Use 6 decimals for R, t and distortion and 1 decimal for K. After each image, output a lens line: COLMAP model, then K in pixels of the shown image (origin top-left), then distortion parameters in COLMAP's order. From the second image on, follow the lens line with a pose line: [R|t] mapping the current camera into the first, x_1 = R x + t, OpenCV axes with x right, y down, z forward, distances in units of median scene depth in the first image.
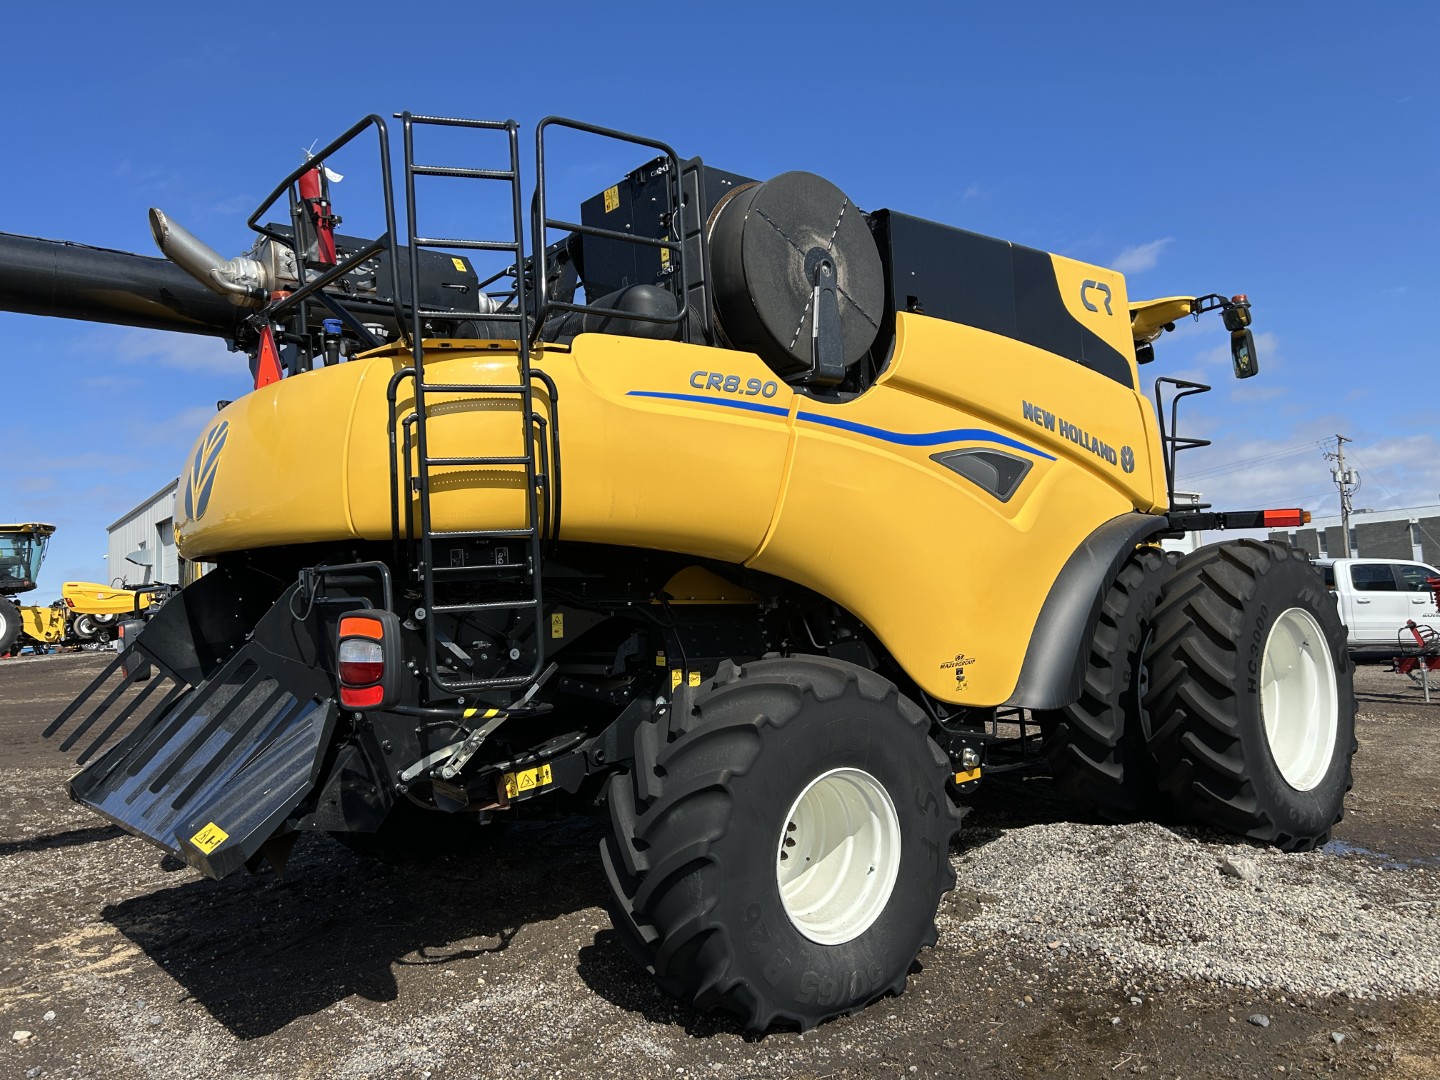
lens RADIAL K [[1144.5, 0, 720.0], [0, 1144.5, 540.0], [0, 0, 1]] dist [0.075433, -0.117854]
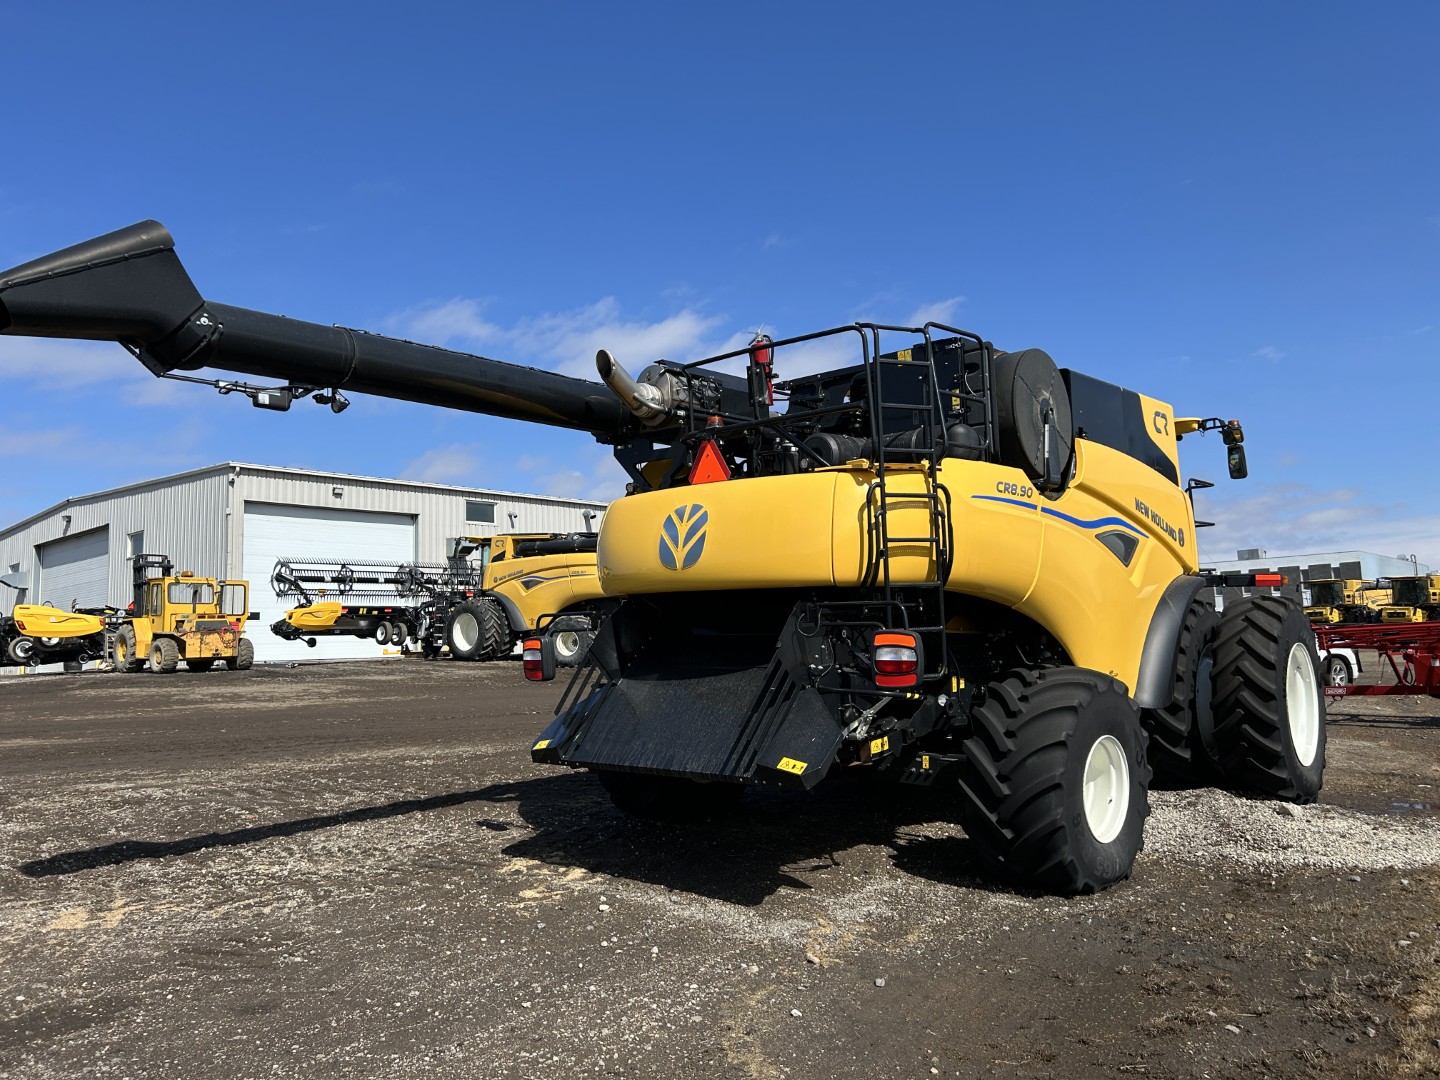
lens RADIAL K [[1155.2, 0, 729.1], [0, 1155.2, 543.3], [0, 0, 1]] dist [0.077533, -0.121182]
pose [[0.986773, 0.029859, 0.159333, -0.571357], [-0.025281, 0.999209, -0.030686, -0.005396], [-0.160123, 0.026252, 0.986748, -0.445730]]
